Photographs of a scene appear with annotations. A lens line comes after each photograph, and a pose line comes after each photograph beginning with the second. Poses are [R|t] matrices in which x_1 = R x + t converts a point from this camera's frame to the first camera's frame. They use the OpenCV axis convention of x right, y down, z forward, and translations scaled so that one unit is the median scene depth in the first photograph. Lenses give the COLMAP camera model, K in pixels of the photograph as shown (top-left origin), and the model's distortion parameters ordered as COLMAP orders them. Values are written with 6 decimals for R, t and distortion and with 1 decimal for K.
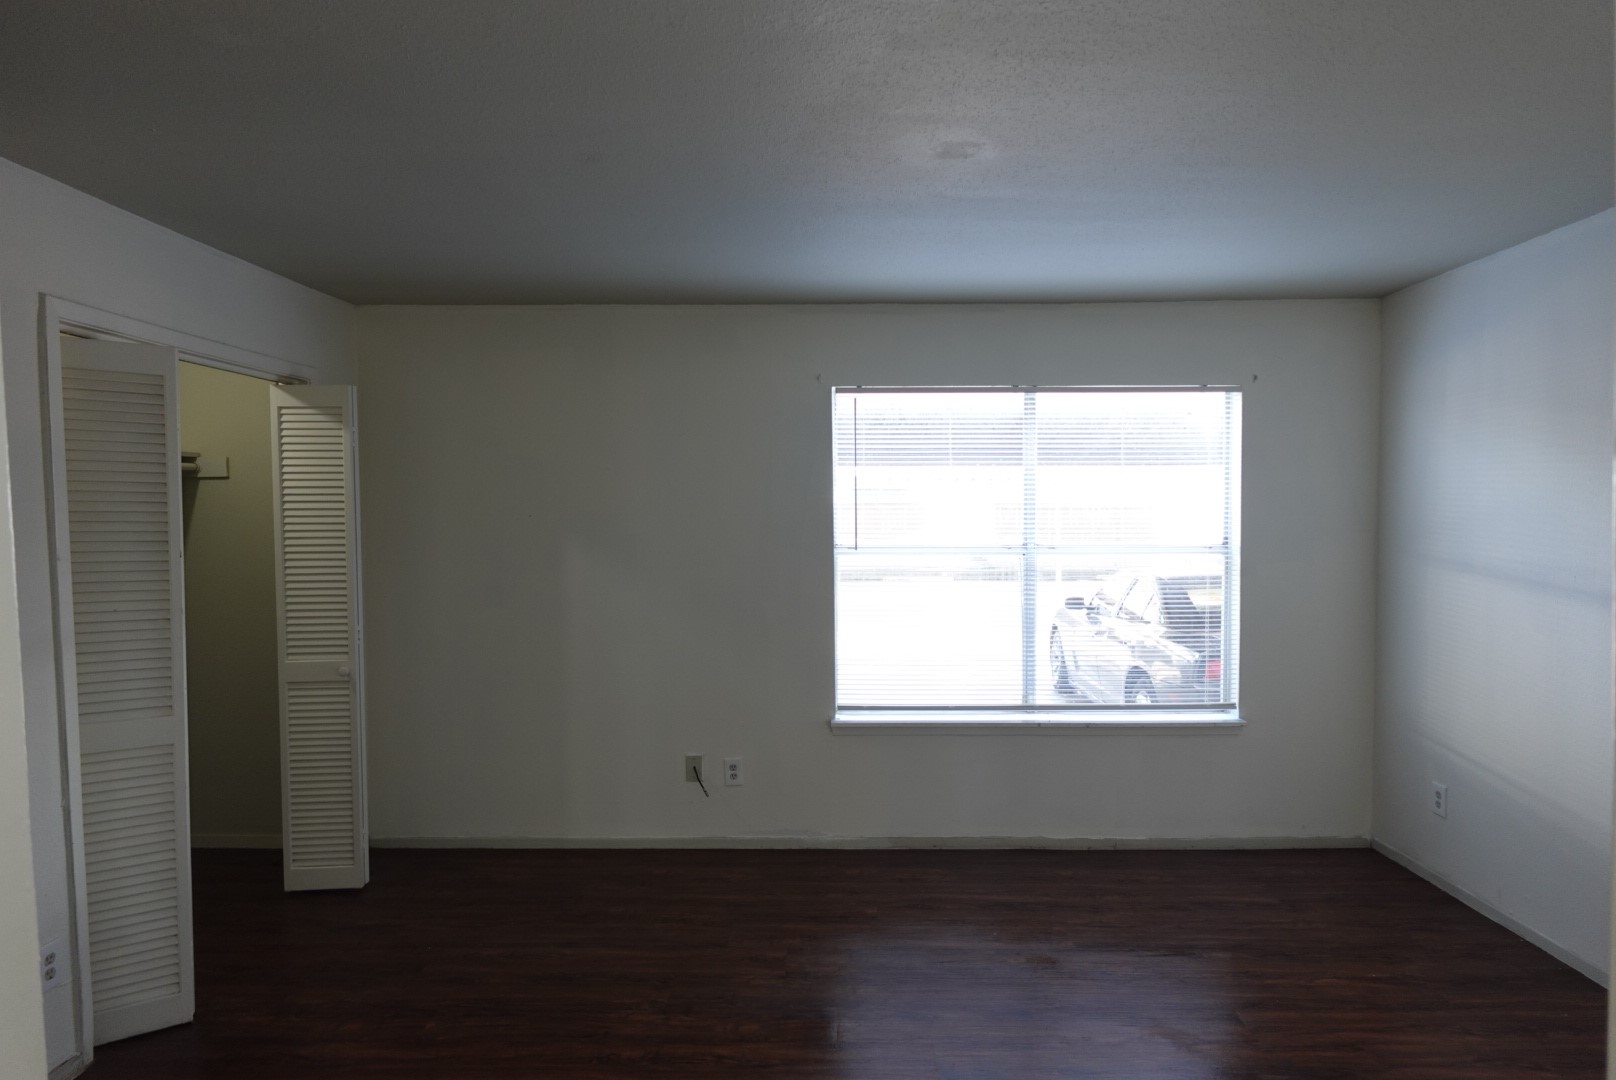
lens RADIAL K [[912.9, 0, 809.6], [0, 912.9, 540.7], [0, 0, 1]] dist [-0.004717, 0.001894]
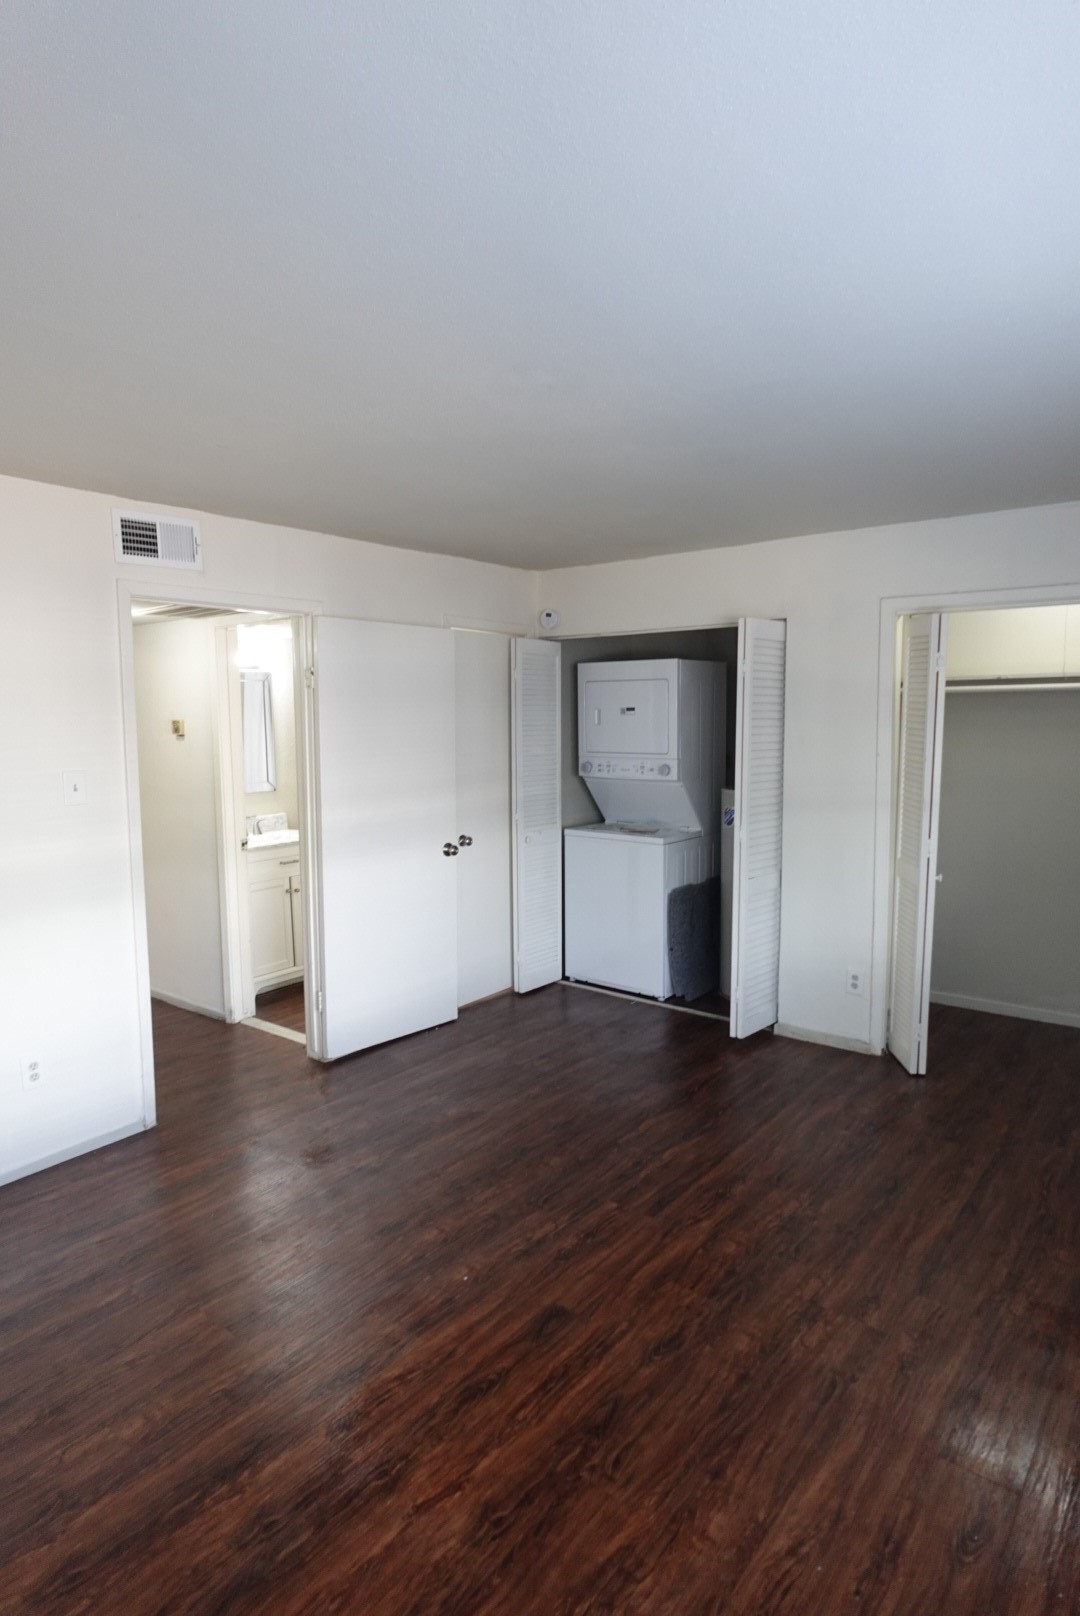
lens RADIAL K [[912.9, 0, 538.6], [0, 912.9, 796.3], [0, 0, 1]] dist [-0.004717, 0.001894]
pose [[-0.608098, 0.087759, -0.788996, 0.614159], [-0.016298, 0.992281, 0.122932, -0.069342], [0.793695, 0.087614, -0.601974, 1.035091]]
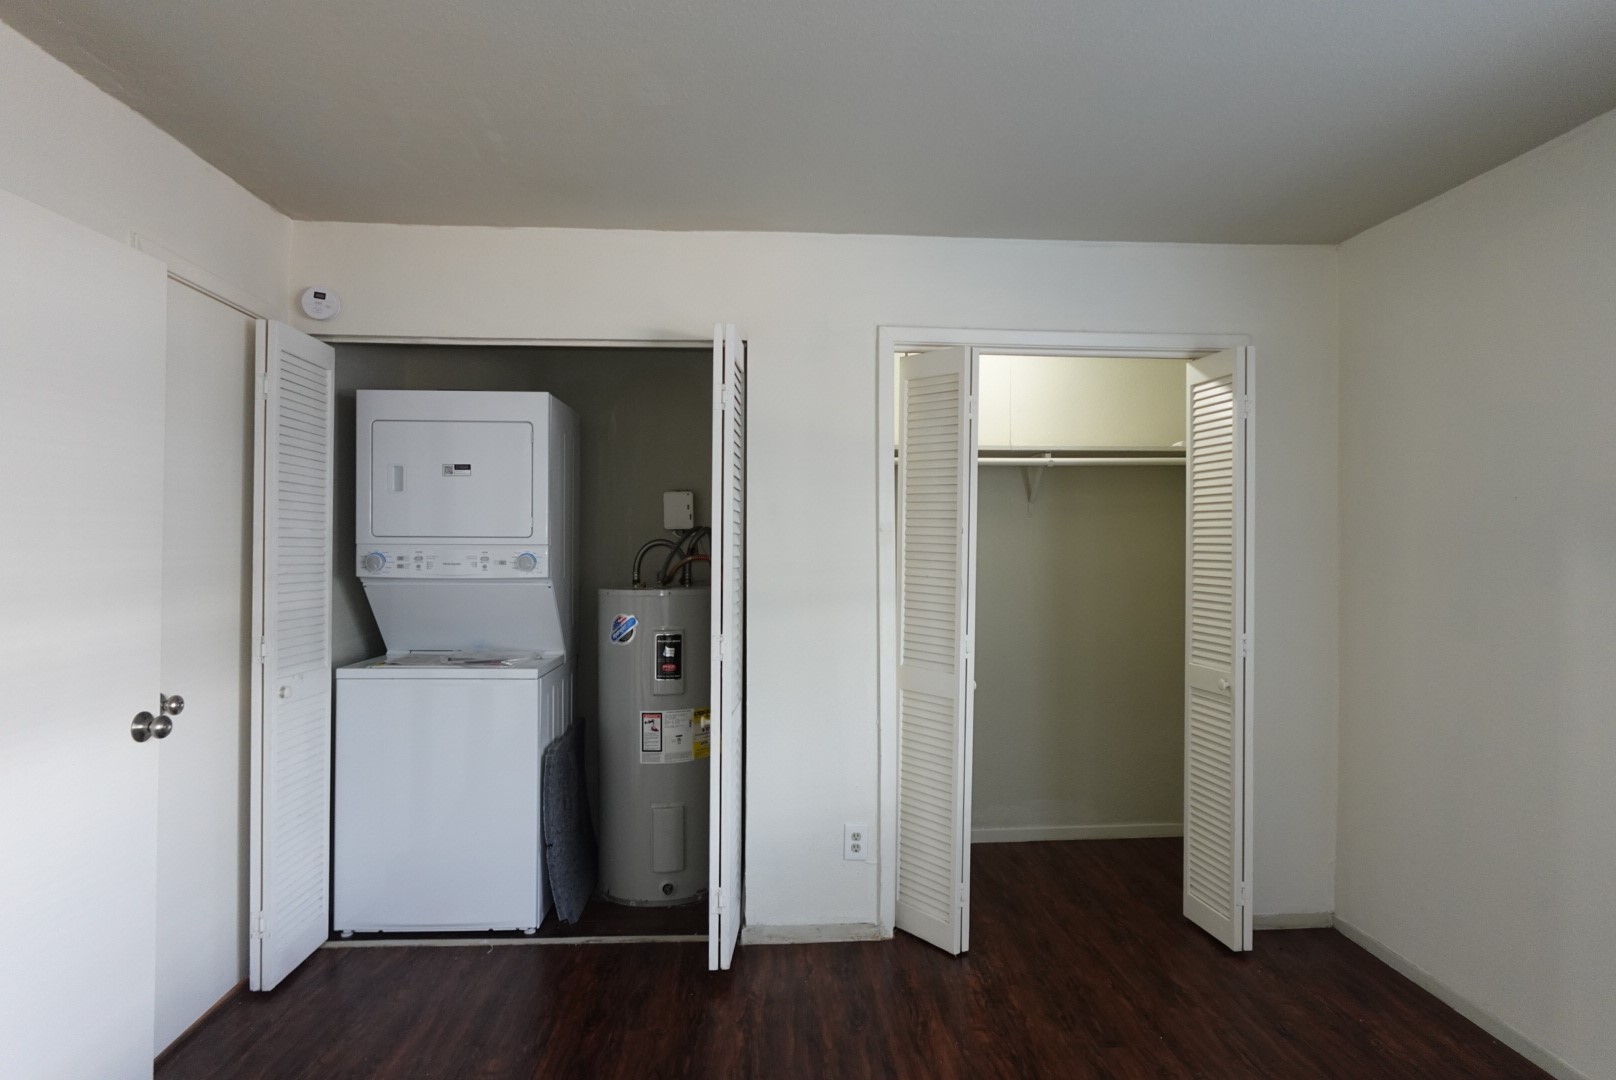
lens RADIAL K [[912.9, 0, 811.2], [0, 912.9, 537.8], [0, 0, 1]] dist [-0.004717, 0.001894]
pose [[0.077359, 0.003447, -0.996997, 0.302429], [-0.044362, 0.999016, 0.000012, 0.024144], [0.996016, 0.044228, 0.077436, 0.543630]]
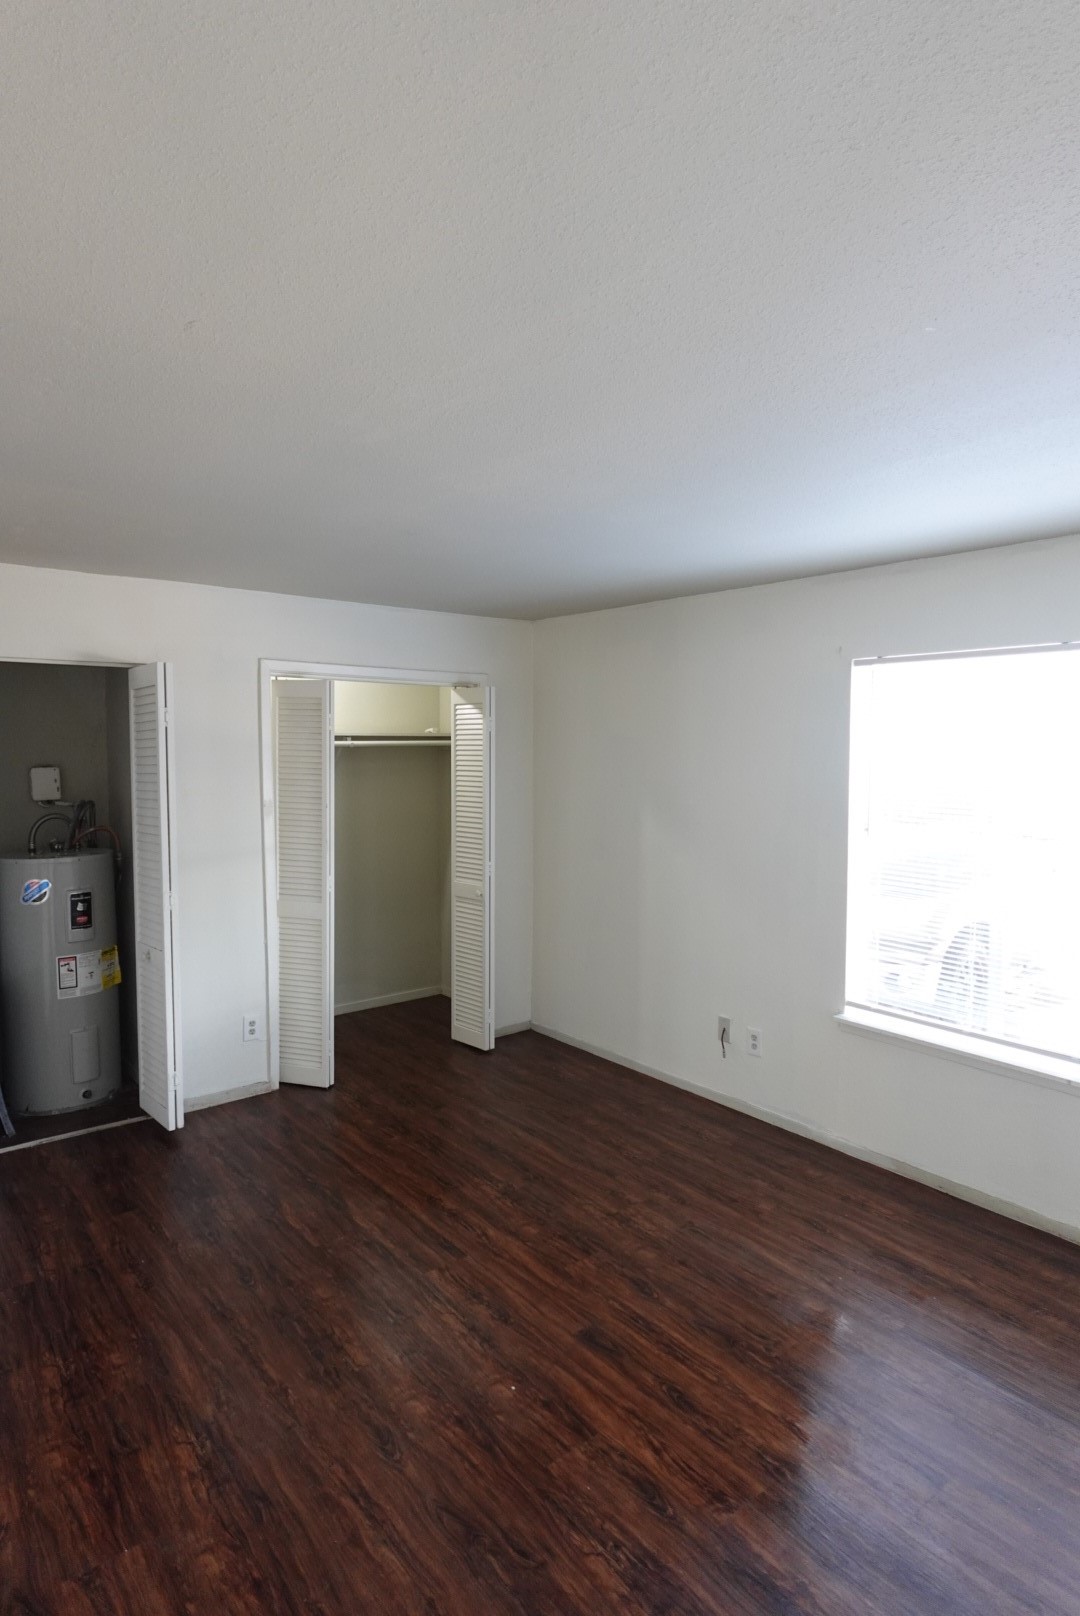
lens RADIAL K [[912.9, 0, 536.7], [0, 912.9, 810.4], [0, 0, 1]] dist [-0.004717, 0.001894]
pose [[0.632605, 0.057823, -0.772313, 0.608557], [-0.037427, 0.998326, 0.044088, -0.046961], [0.773570, 0.001015, 0.633710, 0.186742]]
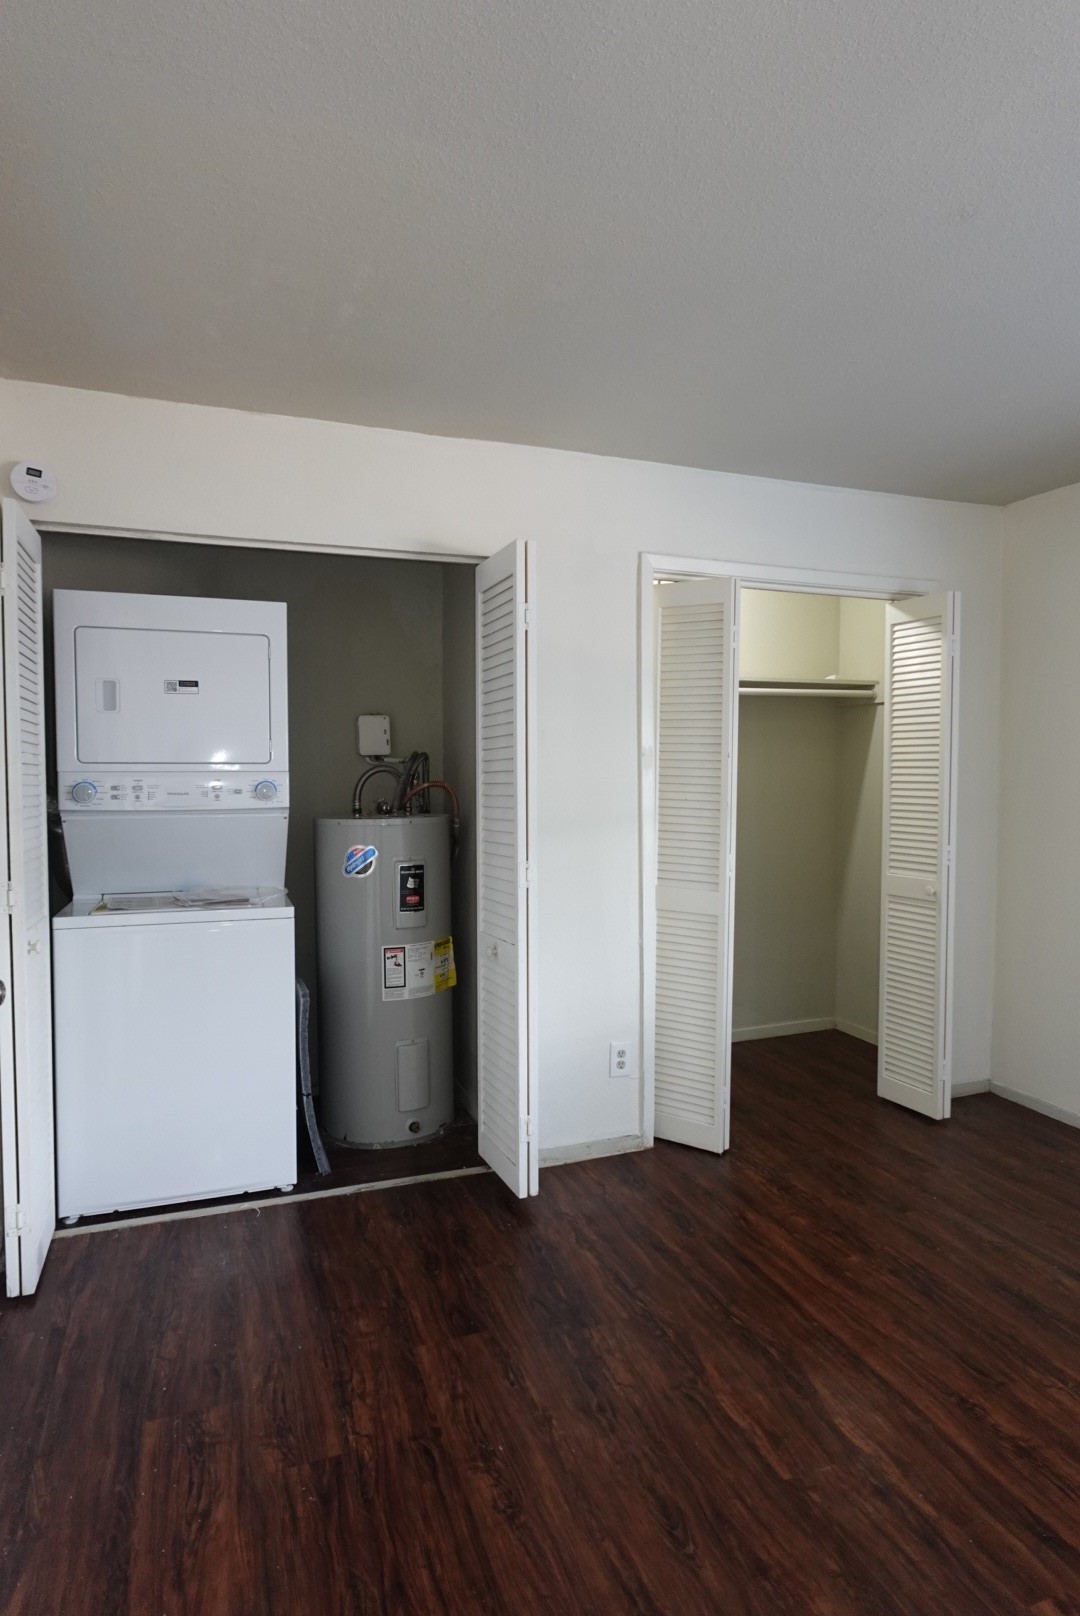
lens RADIAL K [[912.9, 0, 541.0], [0, 912.9, 809.2], [0, 0, 1]] dist [-0.004717, 0.001894]
pose [[0.362462, 0.045503, -0.930887, 0.231787], [-0.038118, 0.998695, 0.033976, 0.040315], [0.931219, 0.023168, 0.363724, 0.263456]]
